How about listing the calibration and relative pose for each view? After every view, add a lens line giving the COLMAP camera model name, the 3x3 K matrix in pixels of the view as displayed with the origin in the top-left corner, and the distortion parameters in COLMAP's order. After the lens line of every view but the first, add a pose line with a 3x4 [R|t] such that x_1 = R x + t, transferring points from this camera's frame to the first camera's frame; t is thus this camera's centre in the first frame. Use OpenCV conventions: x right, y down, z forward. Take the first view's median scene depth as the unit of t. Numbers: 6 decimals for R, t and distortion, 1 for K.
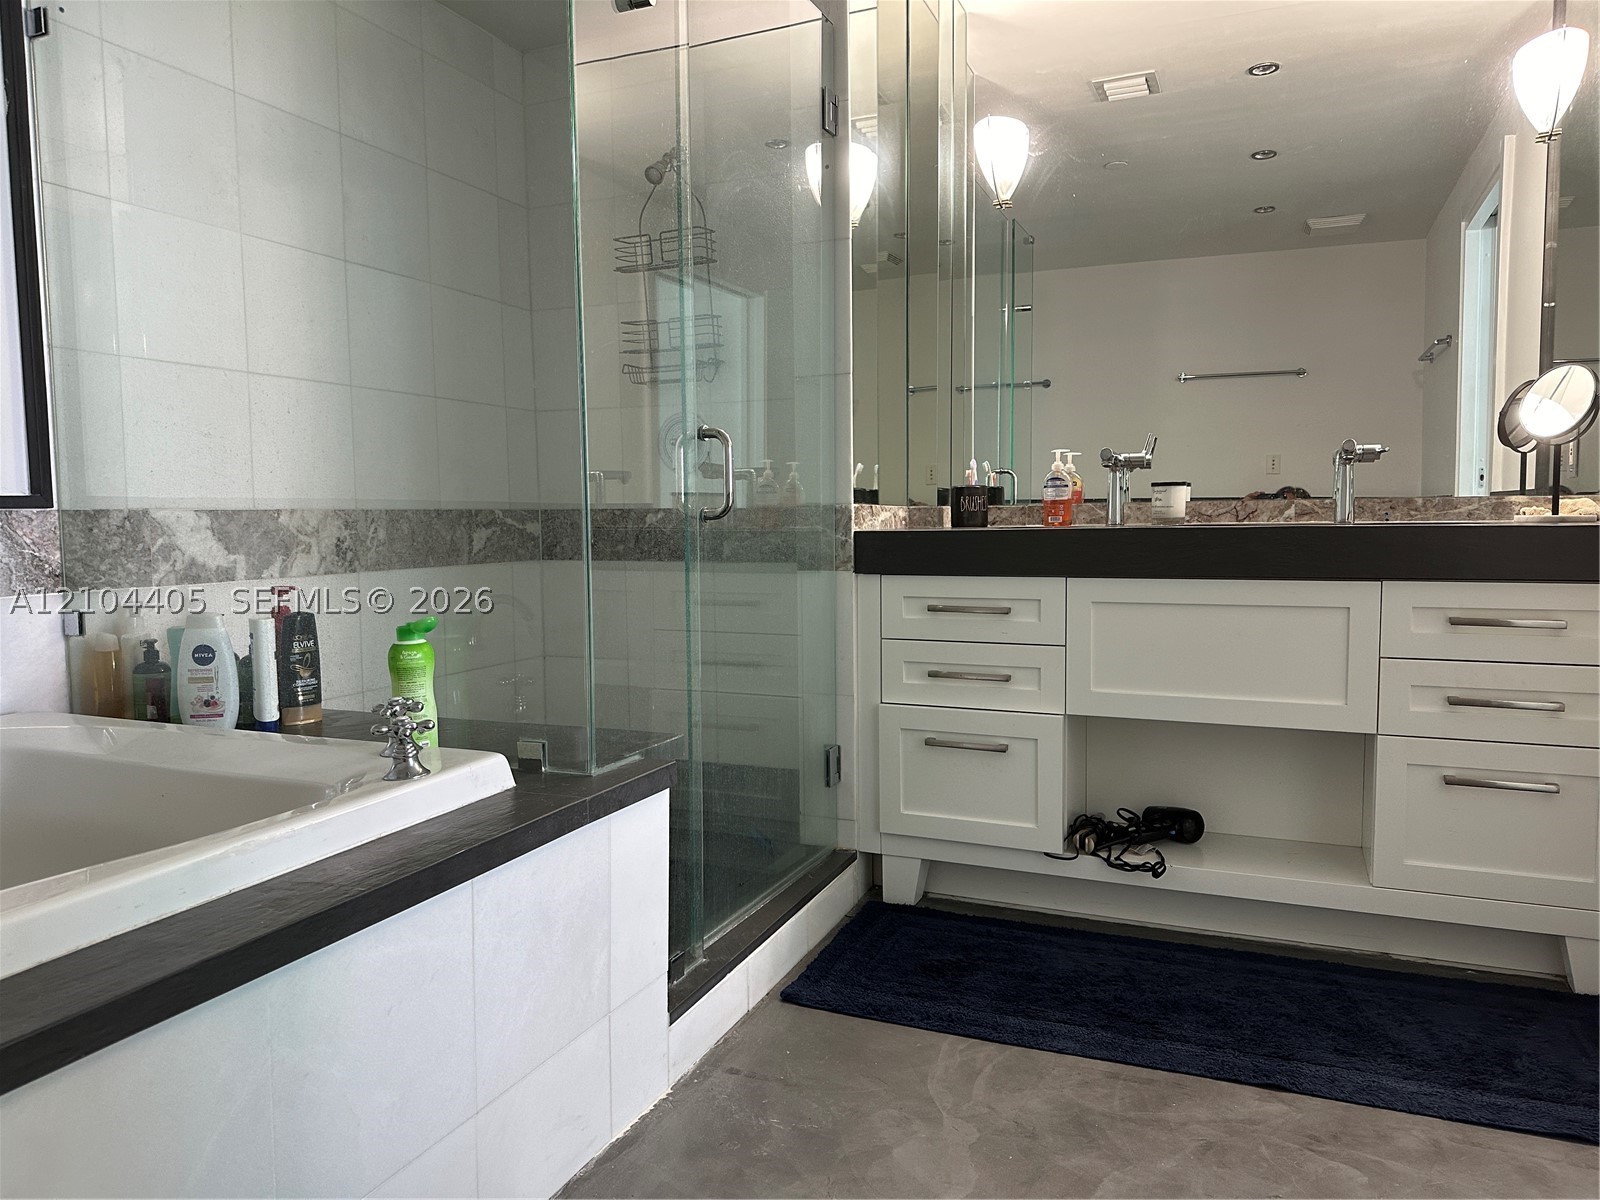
lens RADIAL K [[1117.7, 0, 800.0], [0, 1117.7, 600.0], [0, 0, 1]] dist [0.022129, -0.032138]
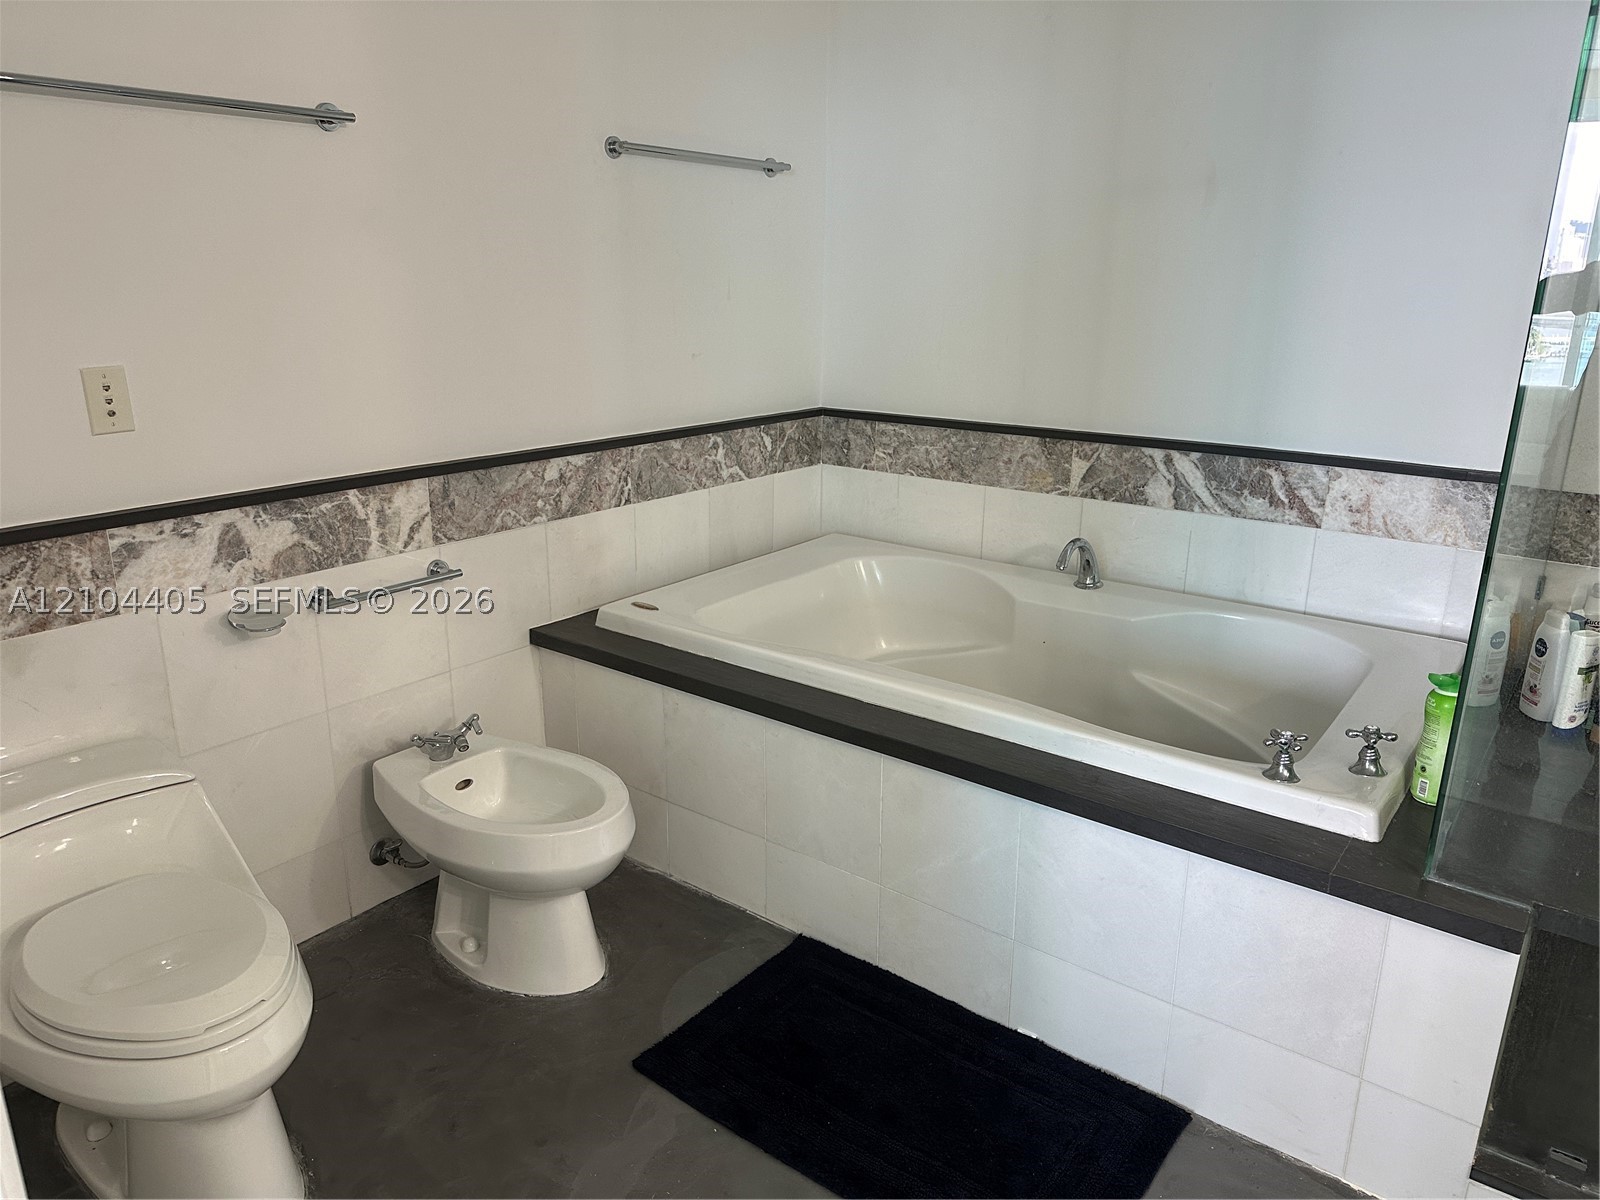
lens RADIAL K [[1114.6, 0, 800.0], [0, 1114.6, 600.0], [0, 0, 1]] dist [0.128209, -0.204799]
pose [[-0.250230, 0.286601, -0.924795, 0.572900], [-0.084430, 0.945084, 0.315734, -0.244991], [0.964498, 0.157086, -0.212291, 0.453188]]
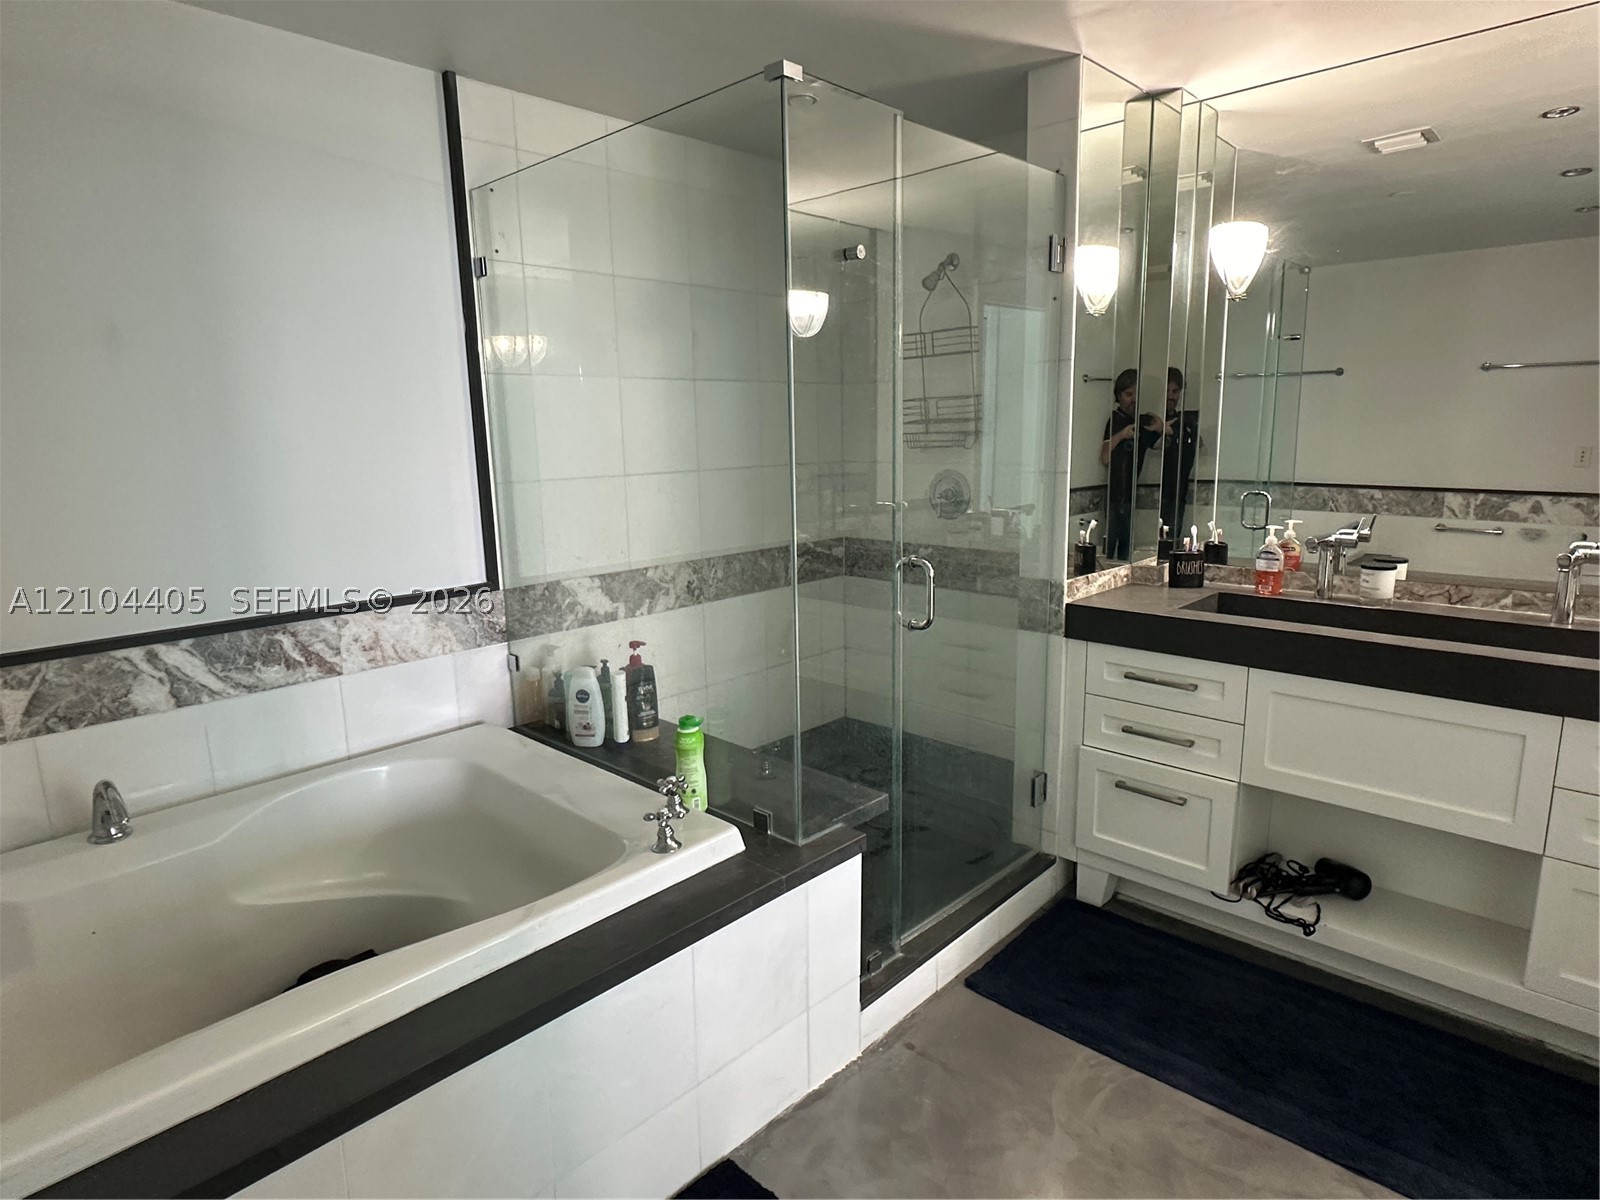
lens RADIAL K [[900.4, 0, 804.3], [0, 900.4, 597.6], [0, 0, 1]] dist [-0.014524, 0.002963]
pose [[0.937013, 0.059088, -0.344259, 0.129747], [-0.018964, 0.992740, 0.118777, -0.197114], [0.348778, -0.104767, 0.931331, -0.001338]]
